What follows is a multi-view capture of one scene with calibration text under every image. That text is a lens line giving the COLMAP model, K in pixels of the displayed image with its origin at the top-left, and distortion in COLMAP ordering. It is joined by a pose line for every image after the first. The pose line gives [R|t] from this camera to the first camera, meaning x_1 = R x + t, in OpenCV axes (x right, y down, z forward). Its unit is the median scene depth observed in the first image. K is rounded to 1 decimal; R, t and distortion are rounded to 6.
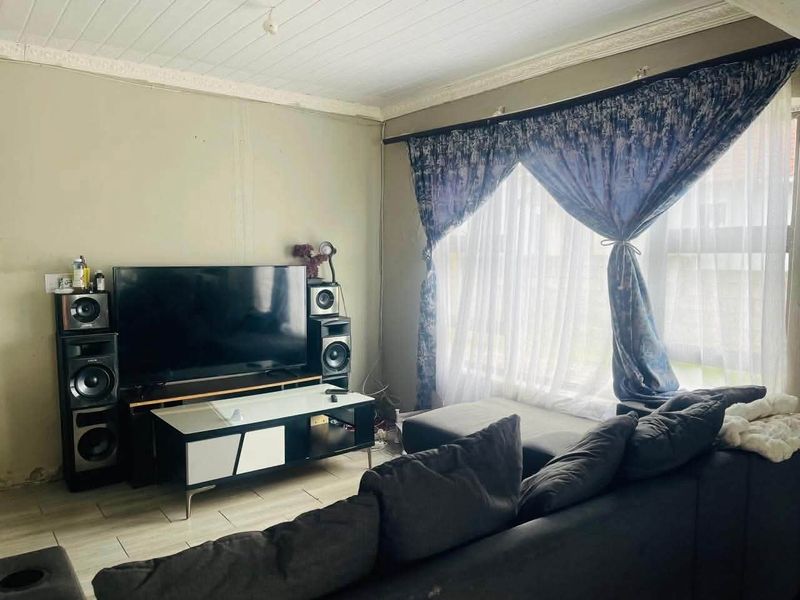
lens RADIAL K [[604.8, 0, 405.3], [0, 604.8, 299.5], [0, 0, 1]] dist [0.030103, -0.012384]
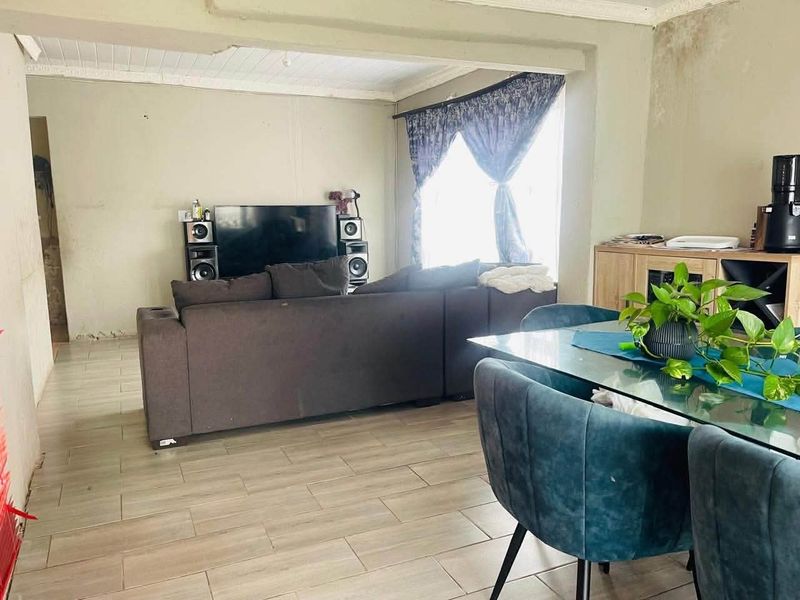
lens RADIAL K [[624.7, 0, 396.9], [0, 624.7, 302.2], [0, 0, 1]] dist [-0.002367, 0.003856]
pose [[0.973520, 0.020940, -0.227640, 0.381390], [-0.005437, 0.997635, 0.068519, 0.085643], [0.228536, -0.065467, 0.971332, -0.536156]]
